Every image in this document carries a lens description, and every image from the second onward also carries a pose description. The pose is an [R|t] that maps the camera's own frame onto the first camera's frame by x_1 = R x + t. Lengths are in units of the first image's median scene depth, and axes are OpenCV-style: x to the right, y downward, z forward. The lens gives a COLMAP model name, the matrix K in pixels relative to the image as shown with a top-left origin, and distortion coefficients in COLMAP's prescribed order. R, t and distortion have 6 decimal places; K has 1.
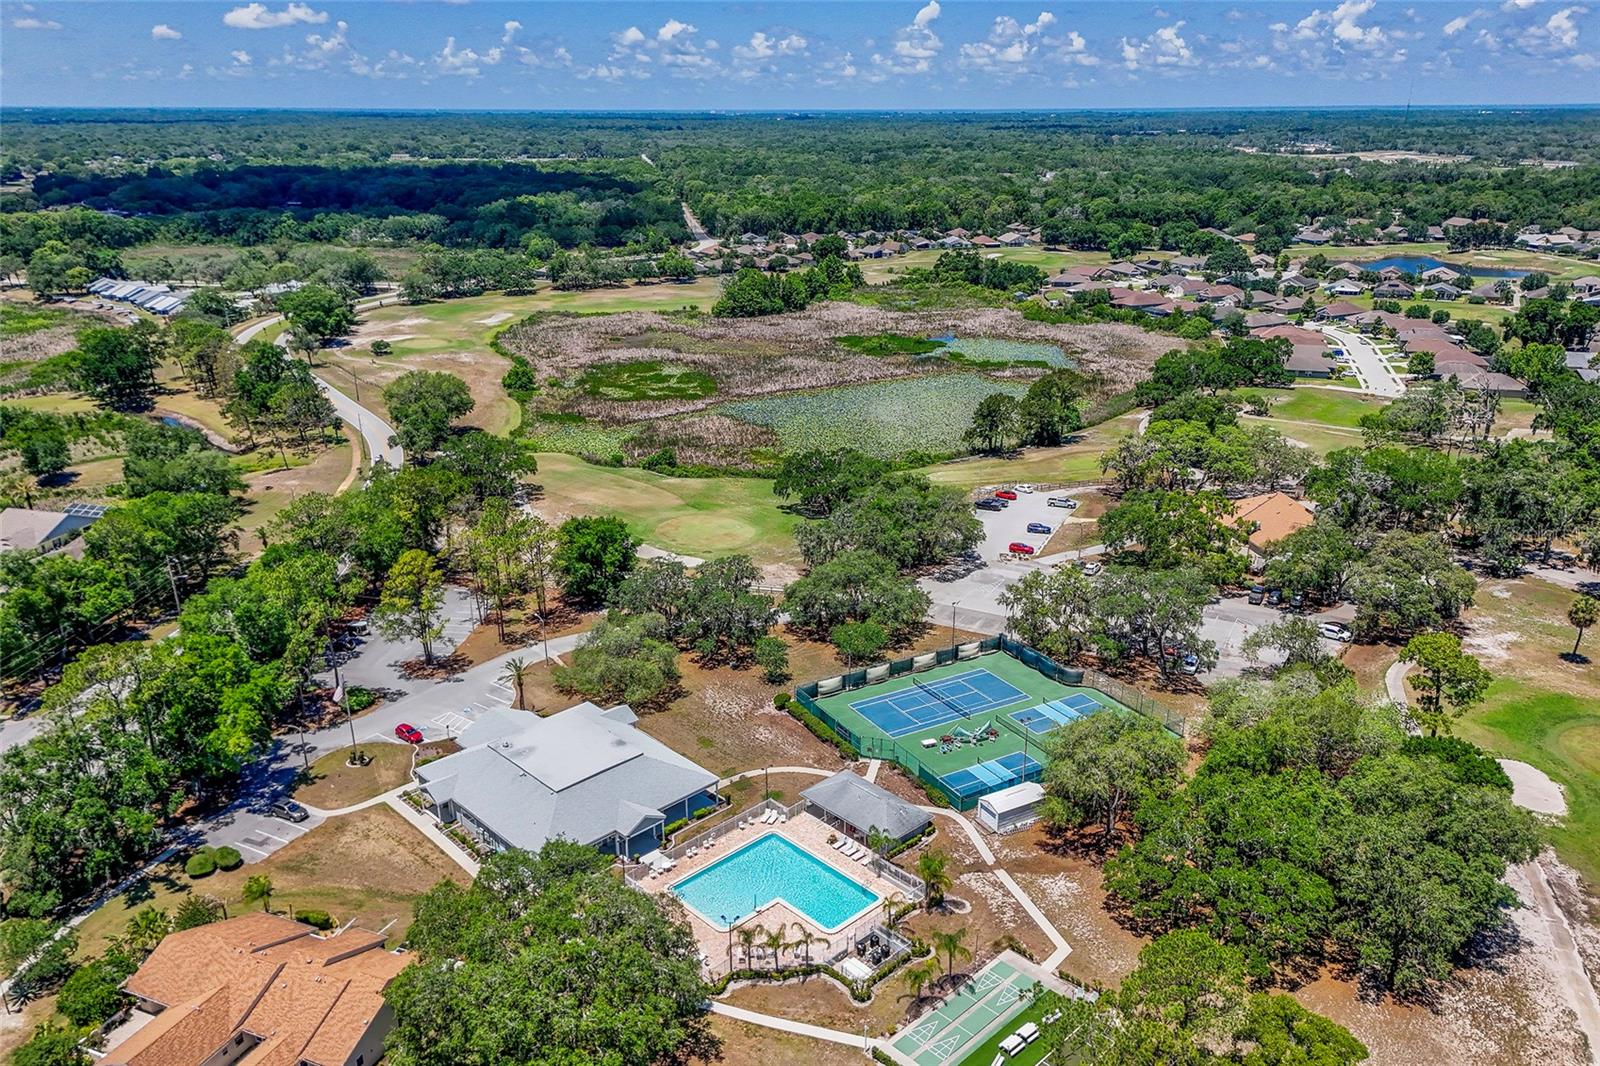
lens RADIAL K [[1184.3, 0, 800.0], [0, 1184.3, 533.0], [0, 0, 1]] dist [0.055177, -0.002104]
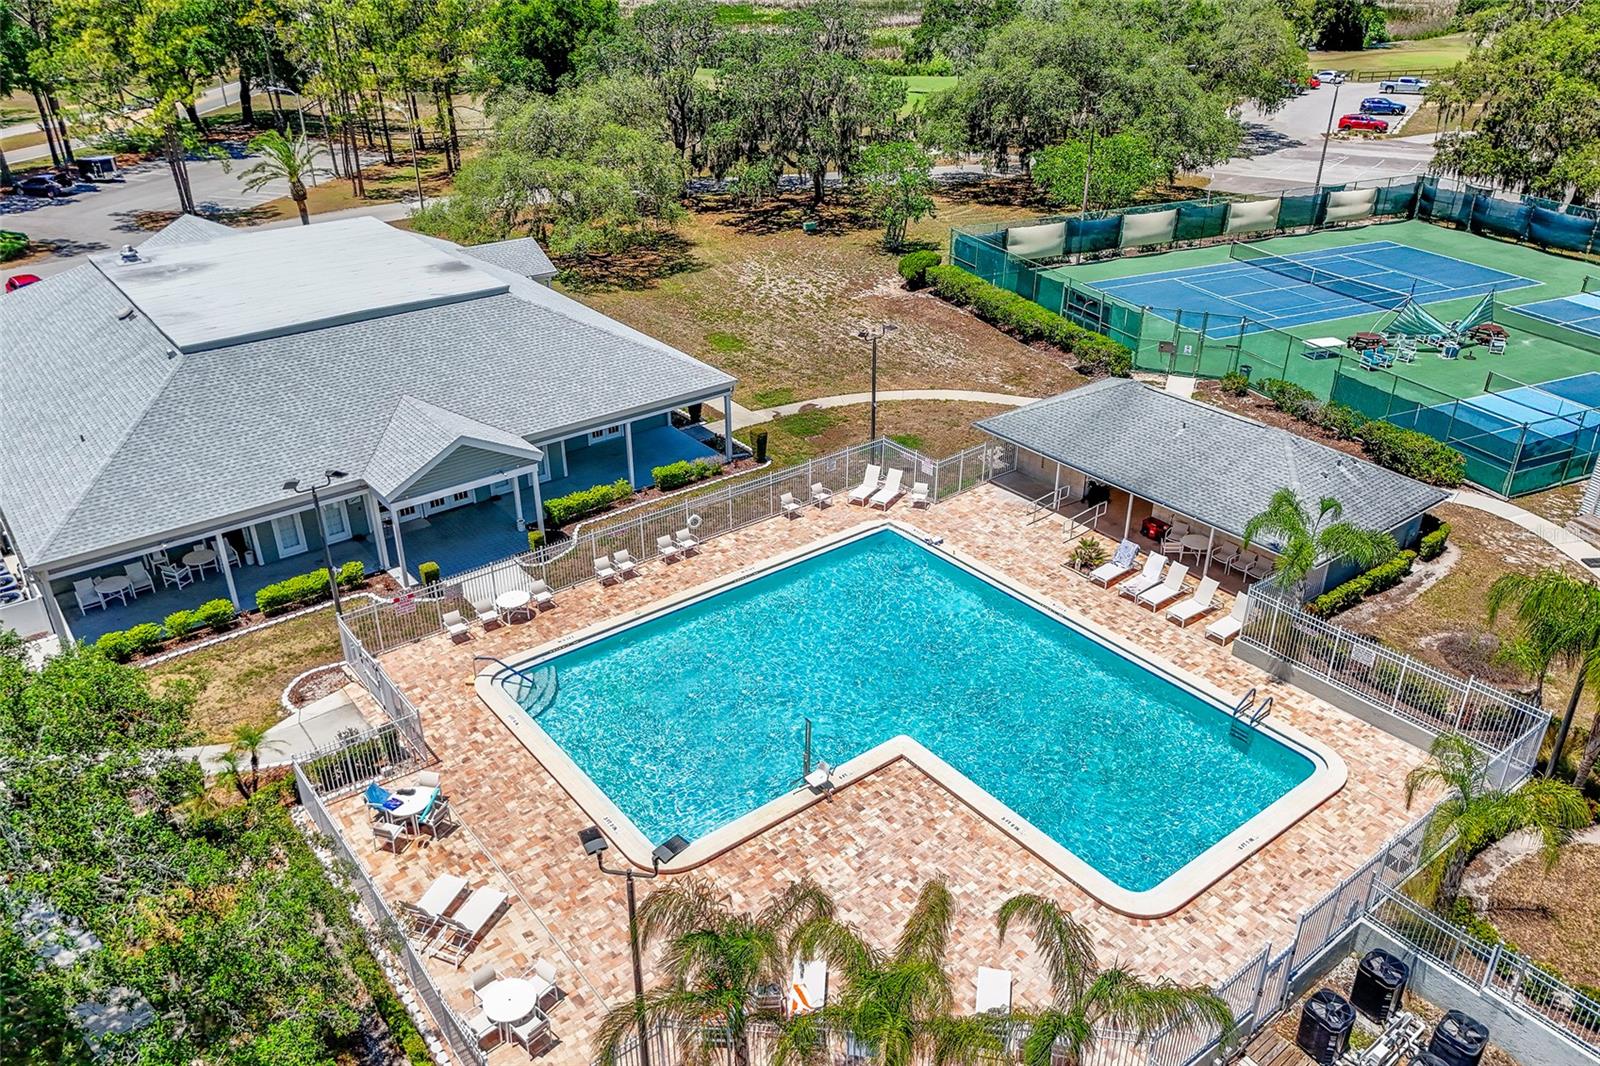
lens RADIAL K [[1184.3, 0, 800.0], [0, 1184.3, 533.0], [0, 0, 1]] dist [0.055177, -0.002104]
pose [[0.994859, 0.047804, -0.089282, -0.017468], [-0.034102, 0.988230, 0.149129, 0.203395], [0.095360, -0.145317, 0.984779, 0.678243]]
